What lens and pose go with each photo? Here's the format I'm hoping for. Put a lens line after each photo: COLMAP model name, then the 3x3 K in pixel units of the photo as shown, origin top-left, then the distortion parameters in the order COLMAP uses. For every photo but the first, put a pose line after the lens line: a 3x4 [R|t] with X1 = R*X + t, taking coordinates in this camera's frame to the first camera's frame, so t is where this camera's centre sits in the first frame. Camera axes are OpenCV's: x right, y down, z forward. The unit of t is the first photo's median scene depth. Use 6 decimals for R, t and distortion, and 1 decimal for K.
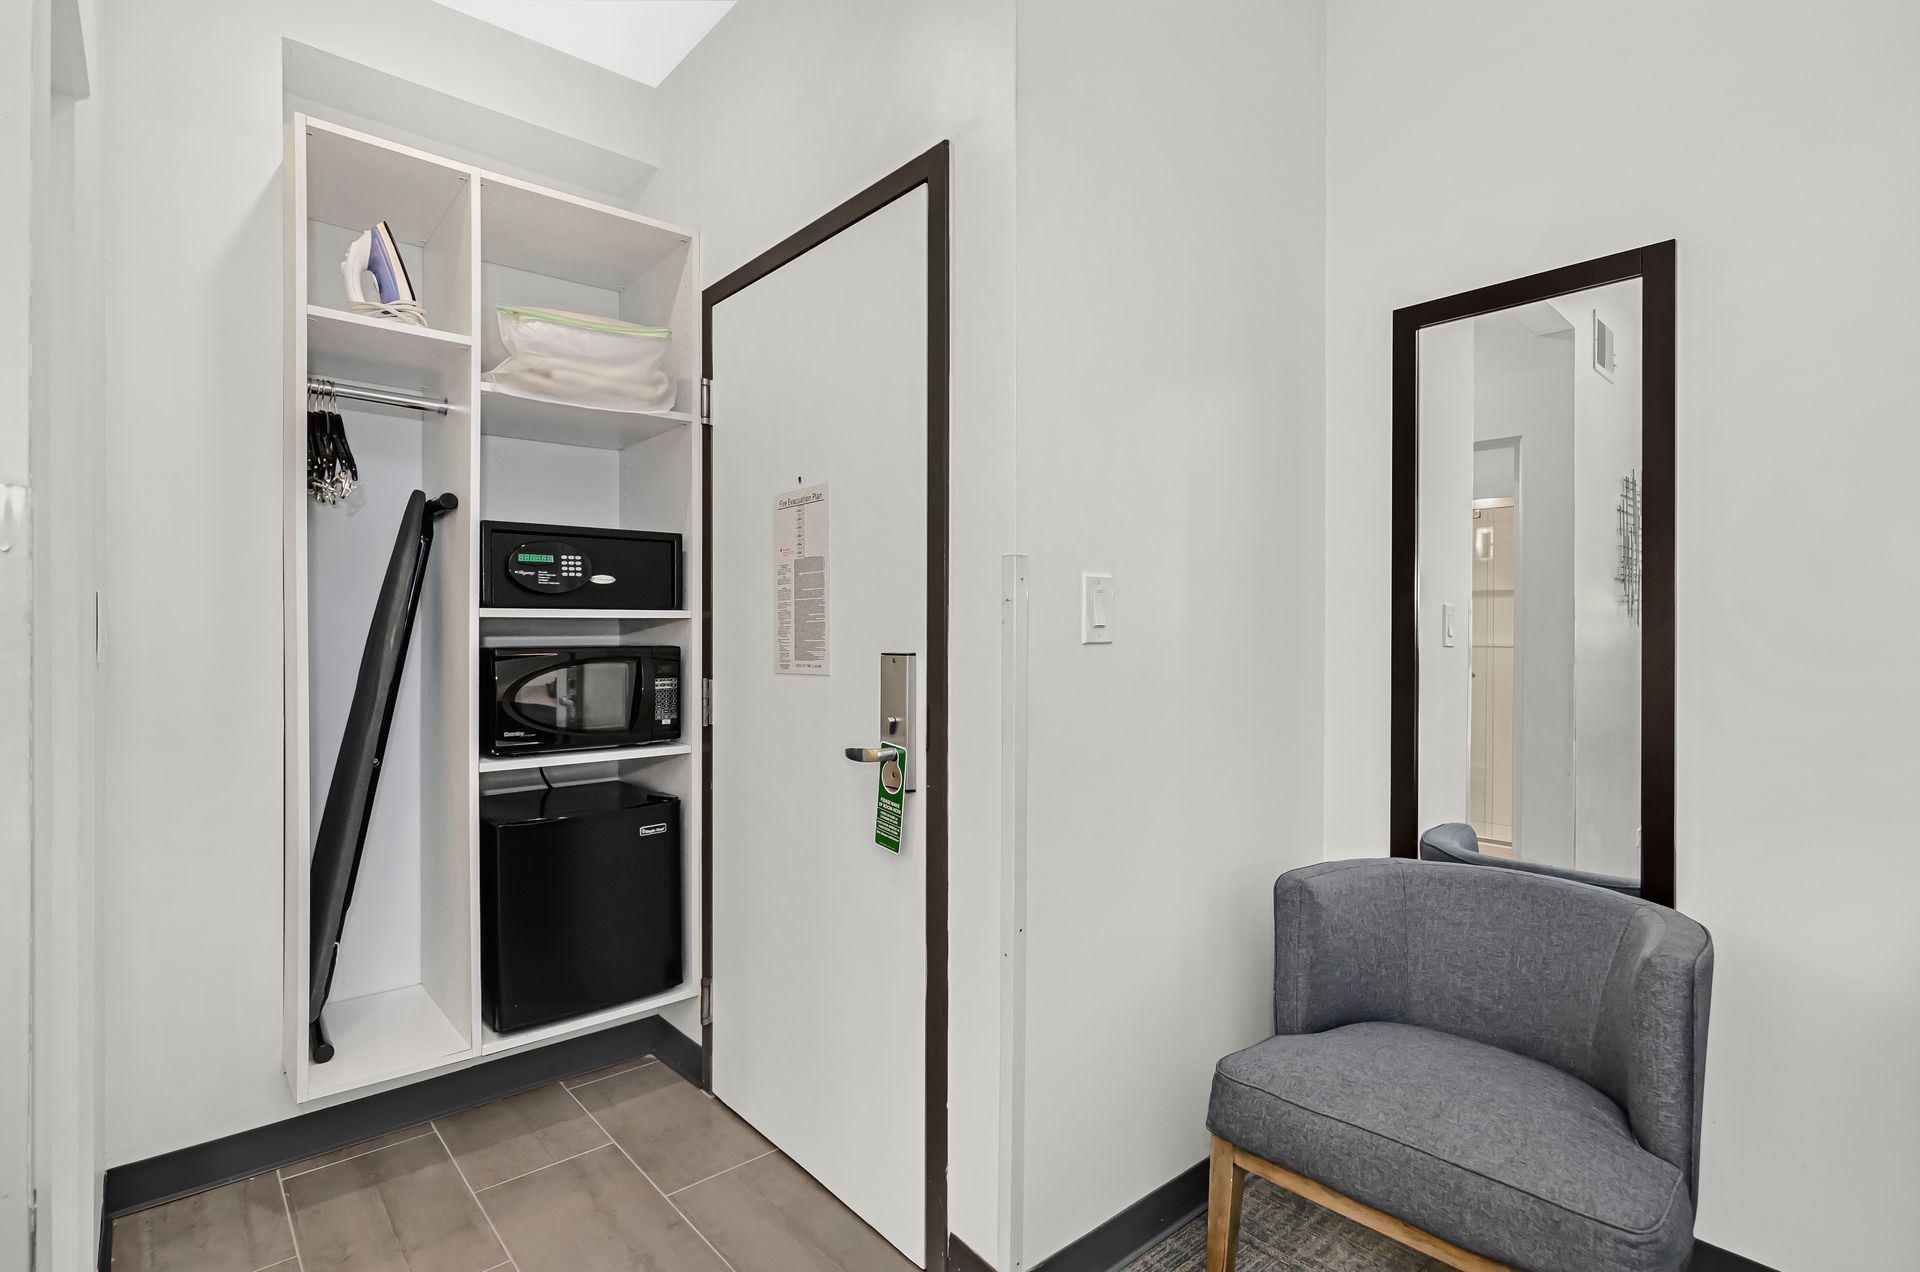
lens RADIAL K [[920.4, 0, 960.0], [0, 920.4, 636.0], [0, 0, 1]] dist [-0.001812, 0.000239]
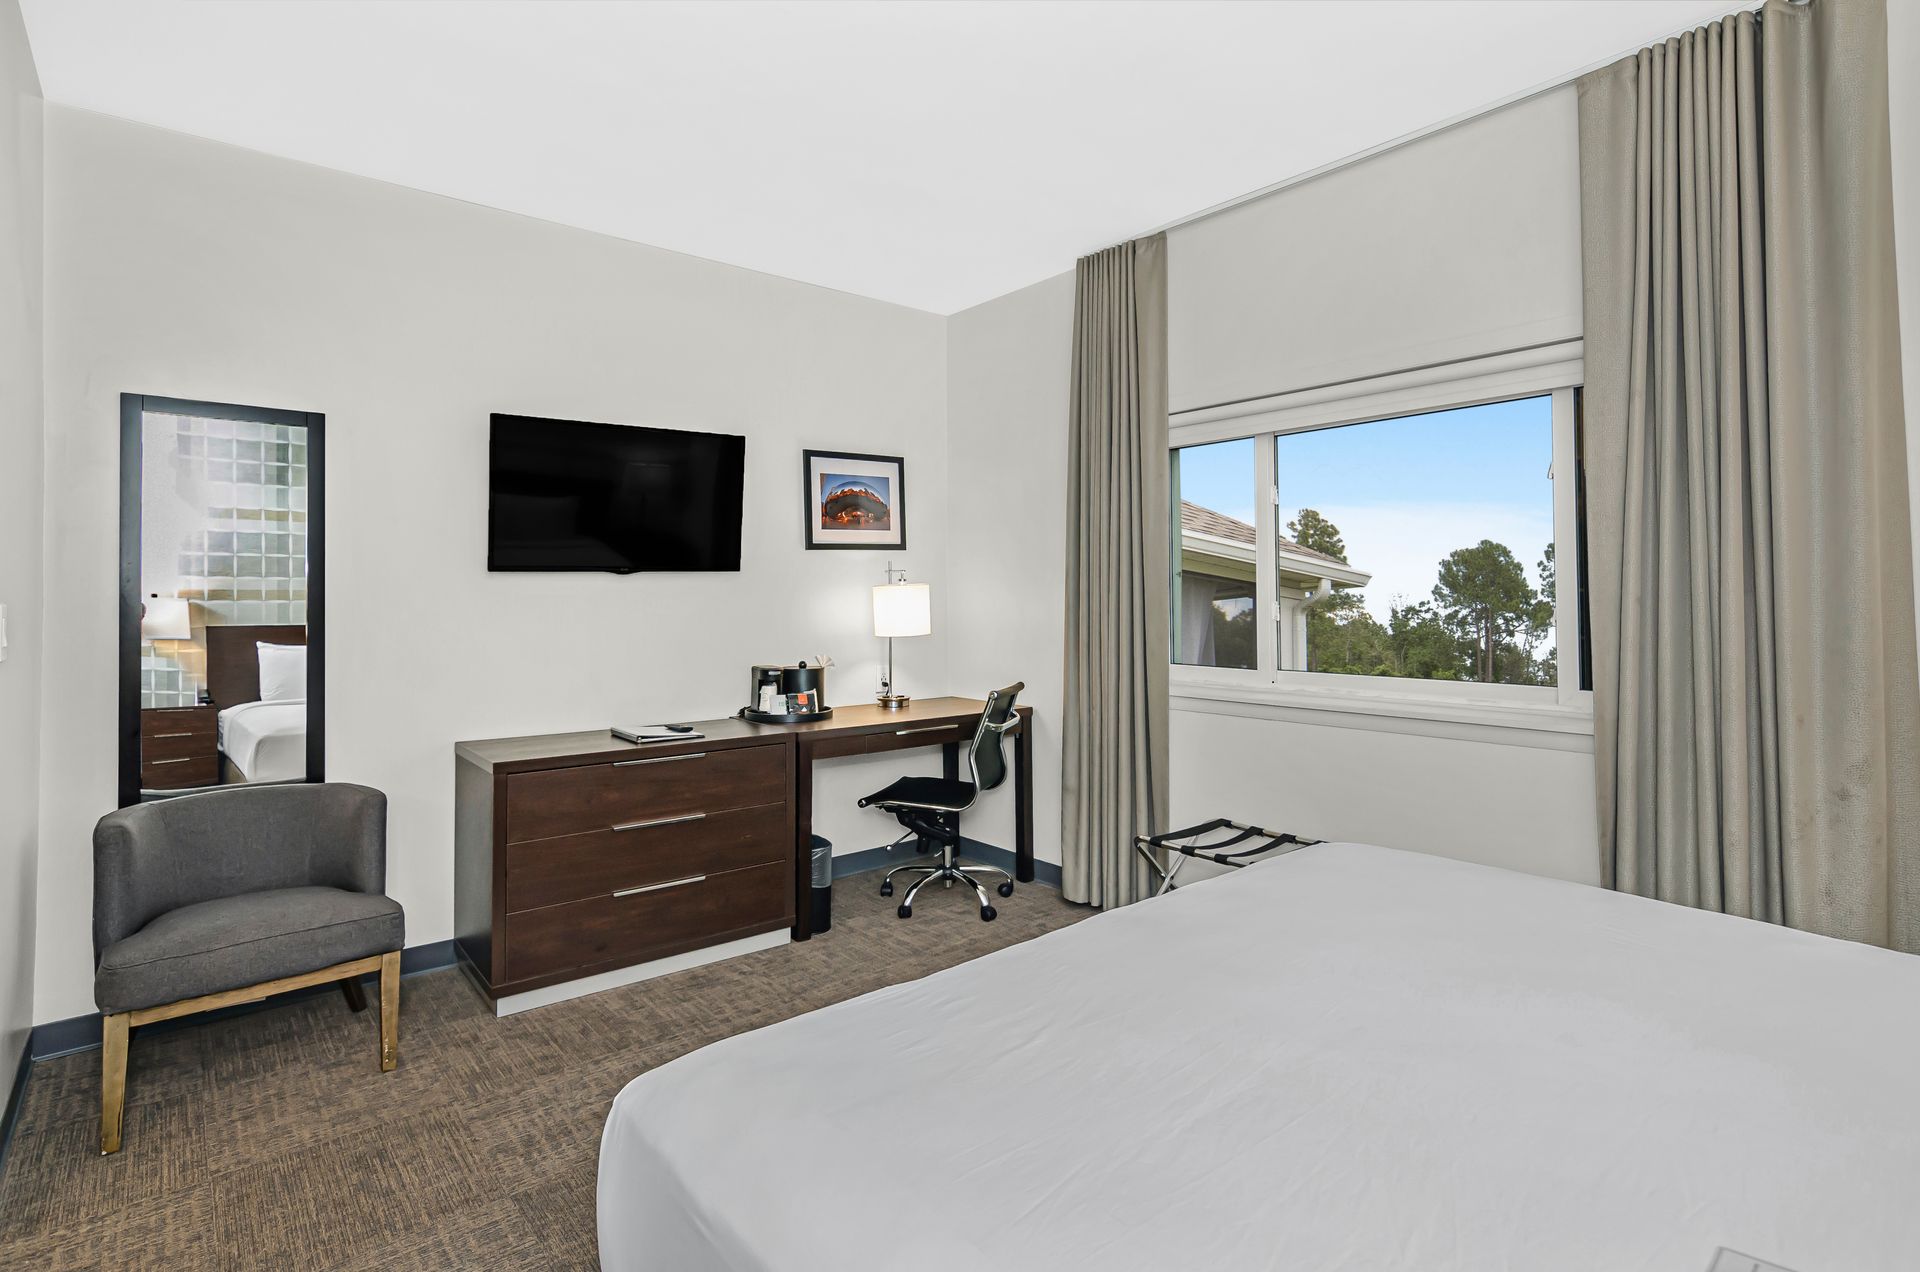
lens RADIAL K [[953.6, 0, 948.9], [0, 953.6, 592.7], [0, 0, 1]] dist [-0.002088, -0.000303]
pose [[0.017451, 0.002953, 0.999843, -0.824570], [0.004320, 0.999986, -0.003029, -0.054340], [-0.999838, 0.004373, 0.017438, -0.194734]]
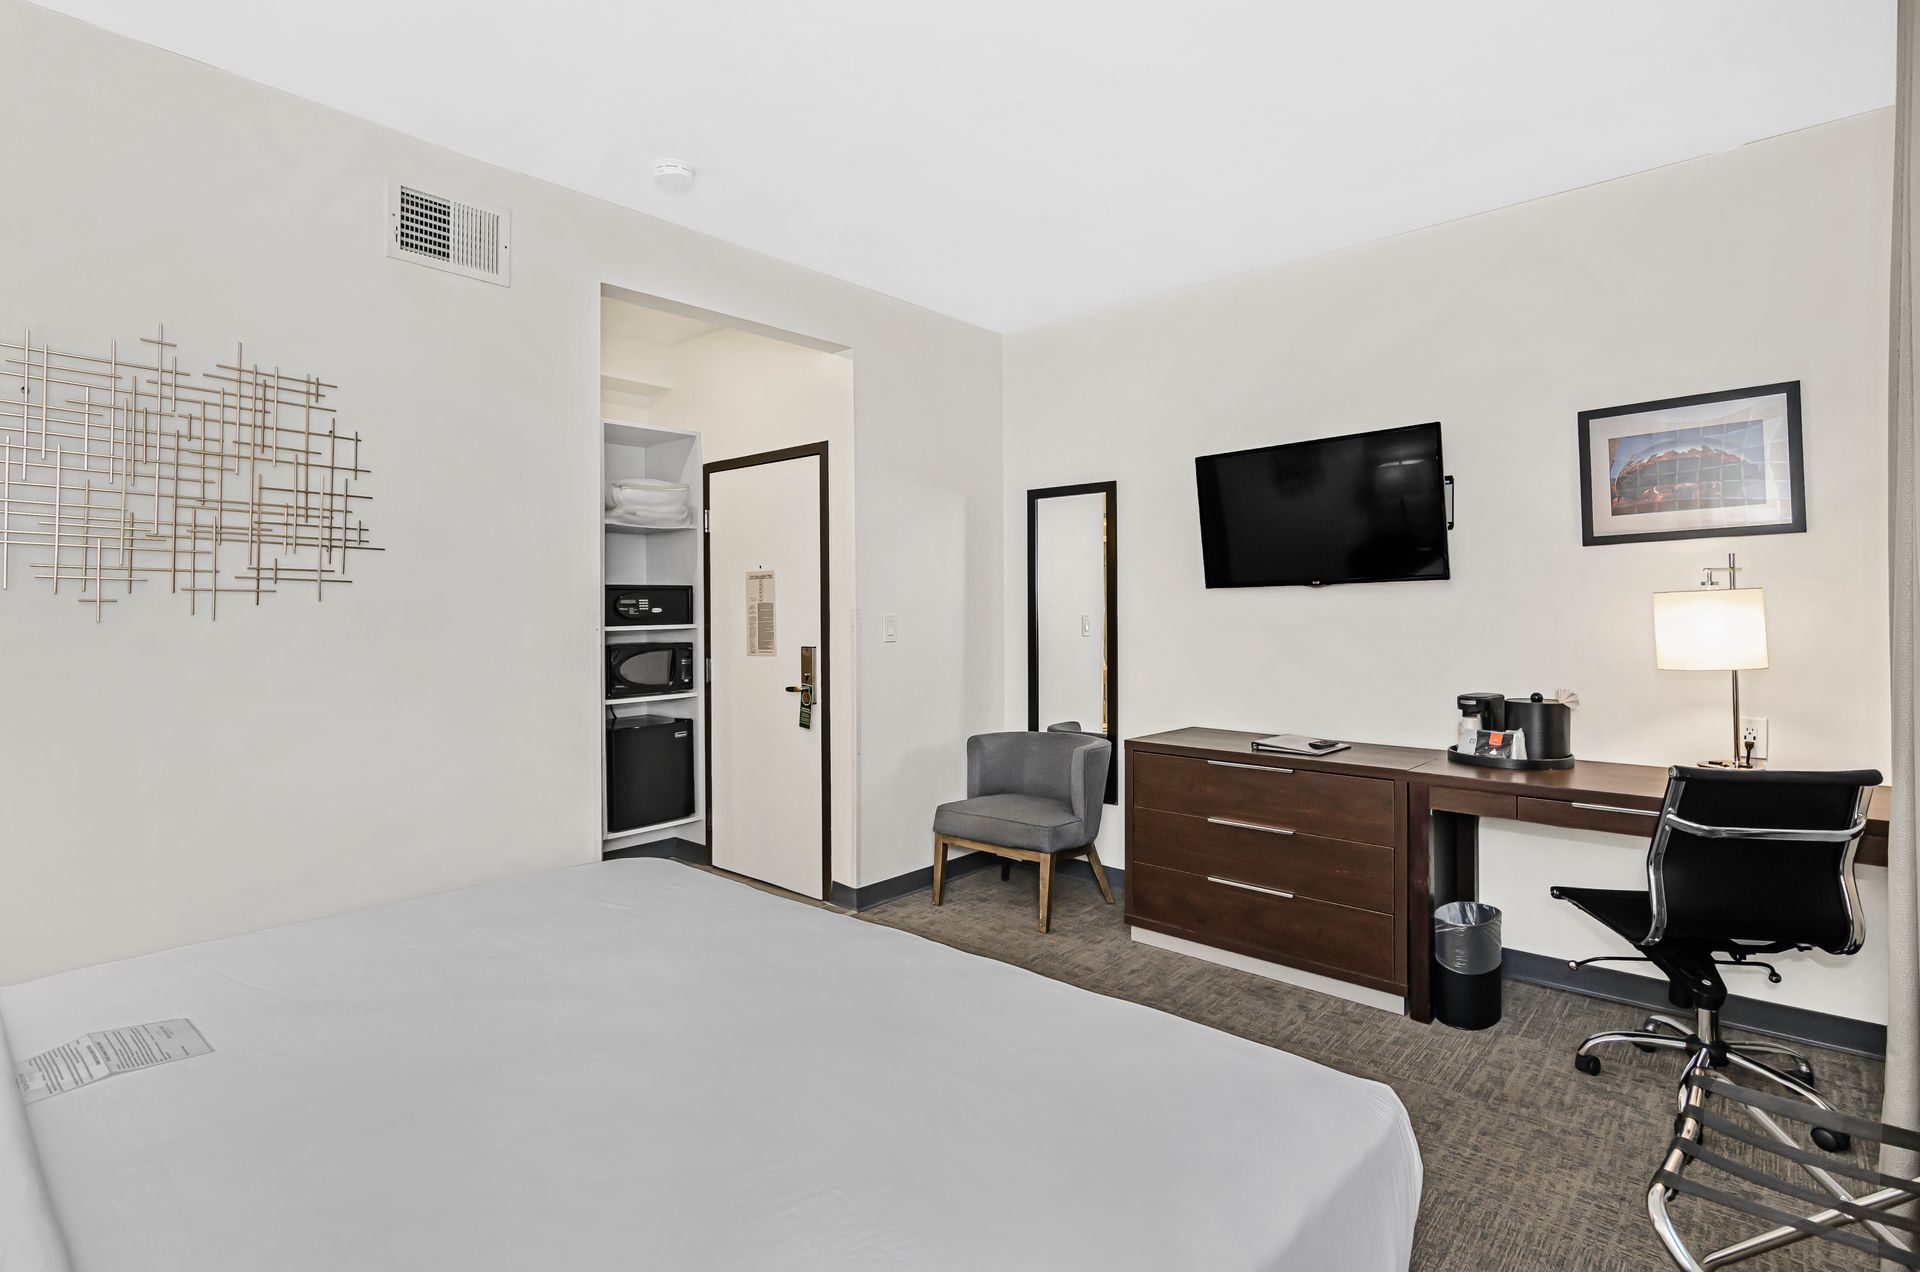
lens RADIAL K [[953.6, 0, 948.9], [0, 953.6, 592.7], [0, 0, 1]] dist [-0.002088, -0.000303]
pose [[0.993144, -0.008855, 0.116564, 0.006254], [0.010670, 0.999831, -0.014960, -0.066055], [-0.116412, 0.016101, 0.993070, -1.235003]]
